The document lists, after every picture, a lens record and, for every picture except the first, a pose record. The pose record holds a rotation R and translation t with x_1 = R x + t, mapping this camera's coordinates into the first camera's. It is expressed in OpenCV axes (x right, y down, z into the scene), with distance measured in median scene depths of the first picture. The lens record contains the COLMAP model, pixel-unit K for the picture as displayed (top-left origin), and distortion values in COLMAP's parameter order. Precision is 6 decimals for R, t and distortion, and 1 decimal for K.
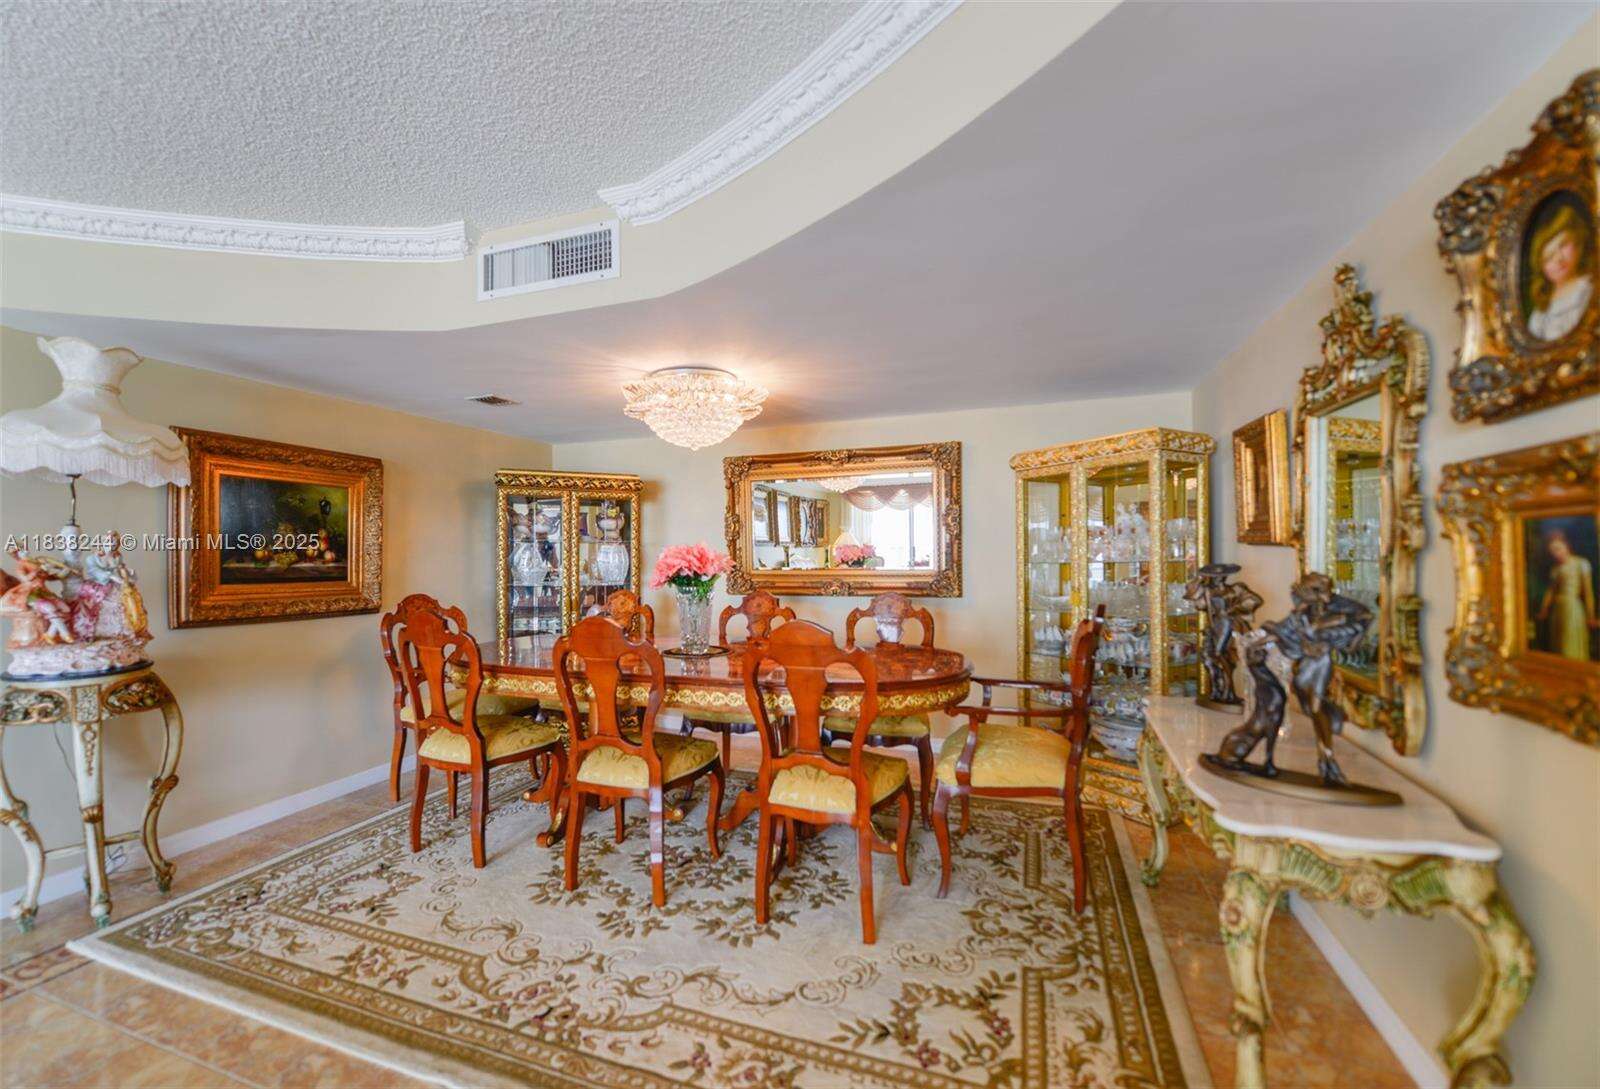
lens RADIAL K [[656.4, 0, 770.0], [0, 656.4, 569.6], [0, 0, 1]] dist [-0.009253, -0.000631]
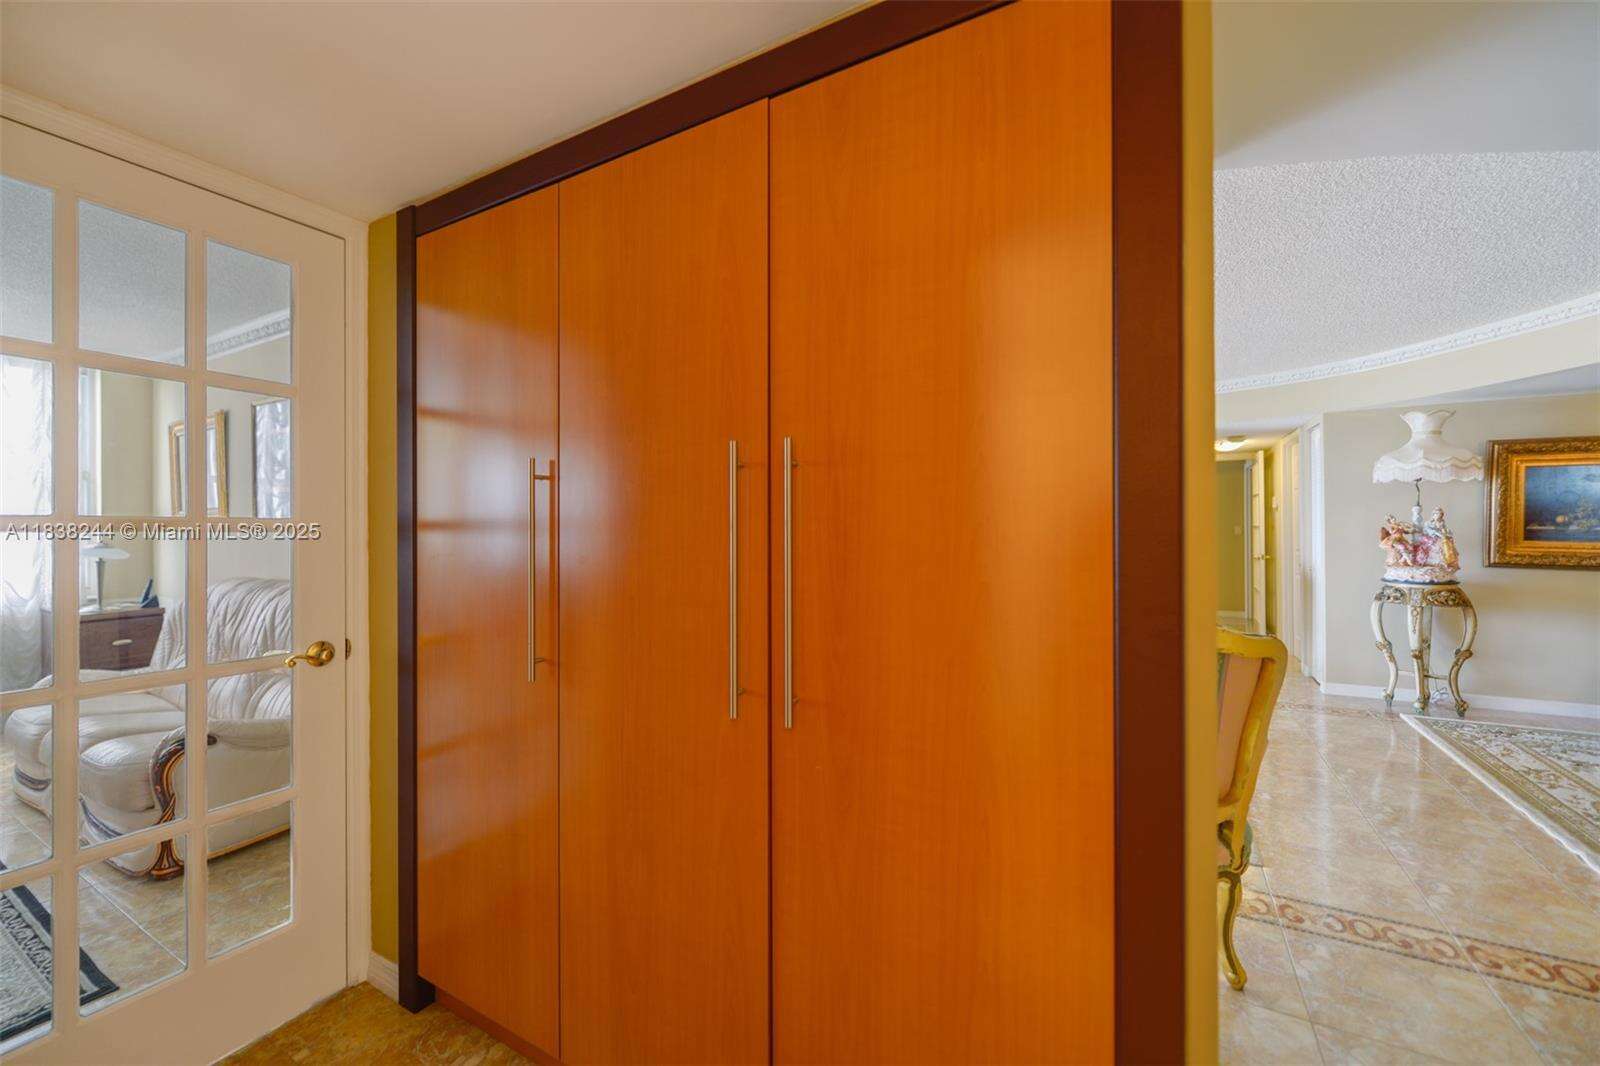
lens RADIAL K [[640.3, 0, 780.7], [0, 640.3, 527.5], [0, 0, 1]] dist [-0.009615, -0.000061]
pose [[-0.181088, 0.009307, -0.983423, 1.152367], [-0.018187, 0.999753, 0.012811, 0.006943], [0.983299, 0.020206, -0.180874, -0.532705]]
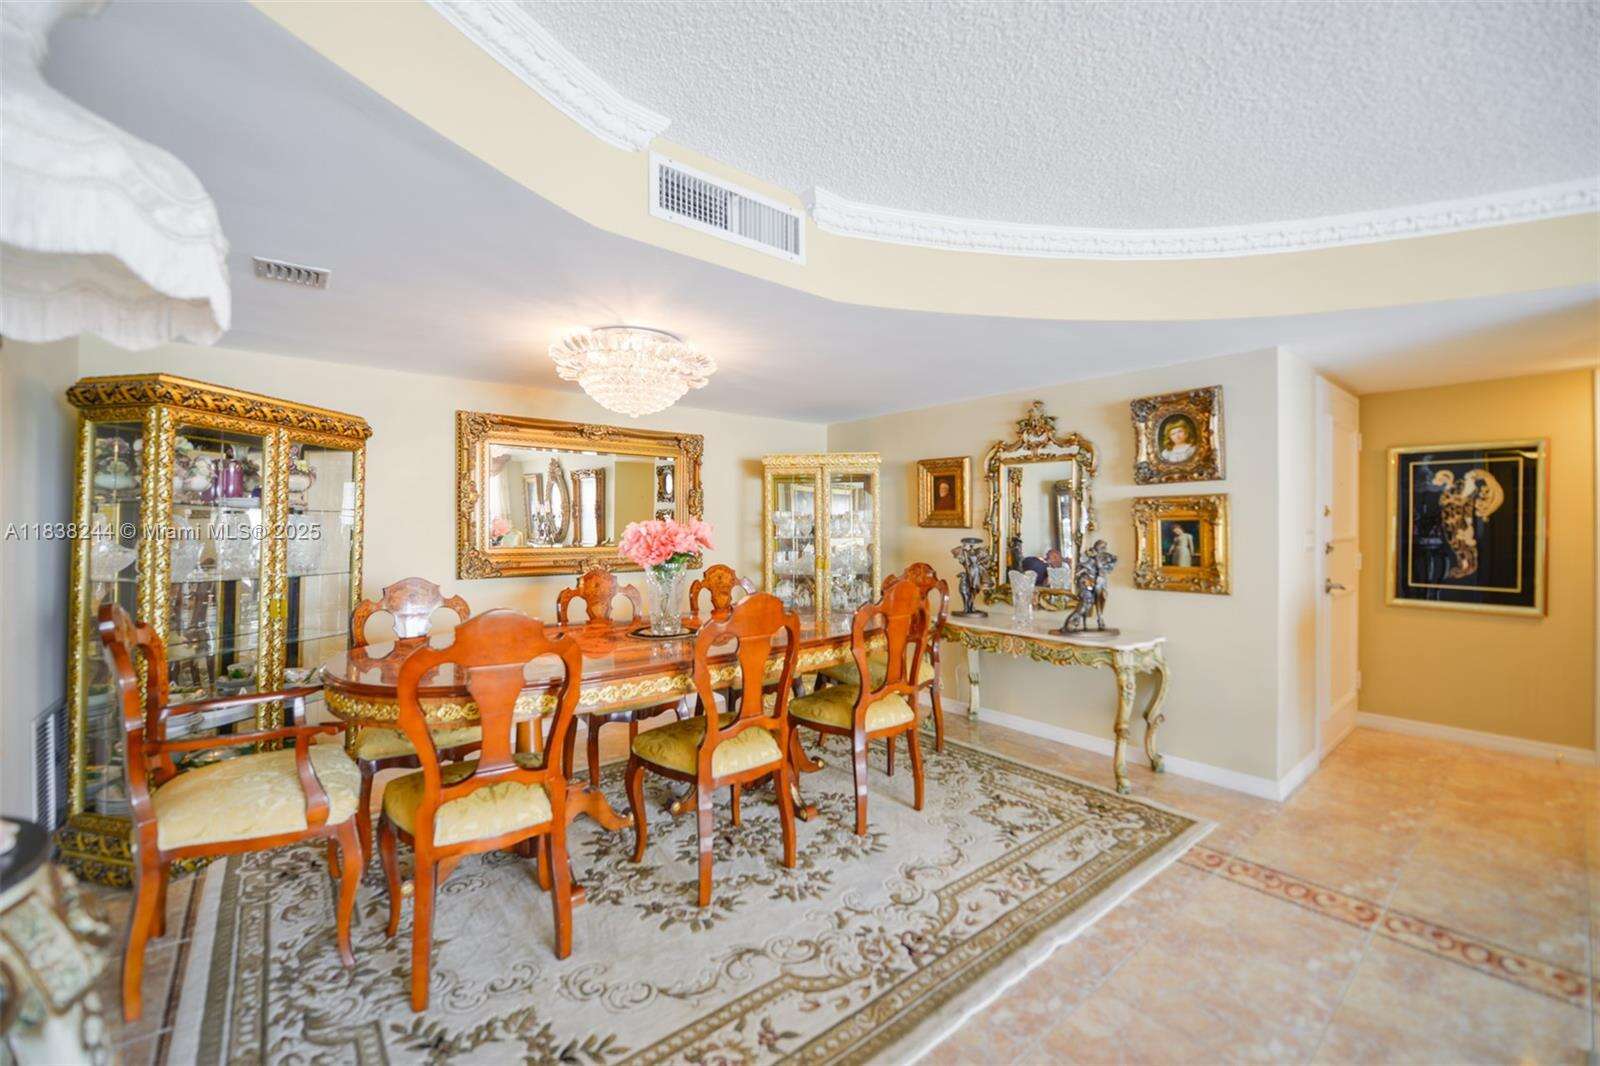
lens RADIAL K [[652.5, 0, 793.2], [0, 652.5, 533.3], [0, 0, 1]] dist [-0.016505, -0.000018]
pose [[0.510724, 0.007216, 0.859715, -1.134074], [0.014473, 0.999751, -0.016990, 0.001892], [-0.859623, 0.021120, 0.510492, 0.492937]]
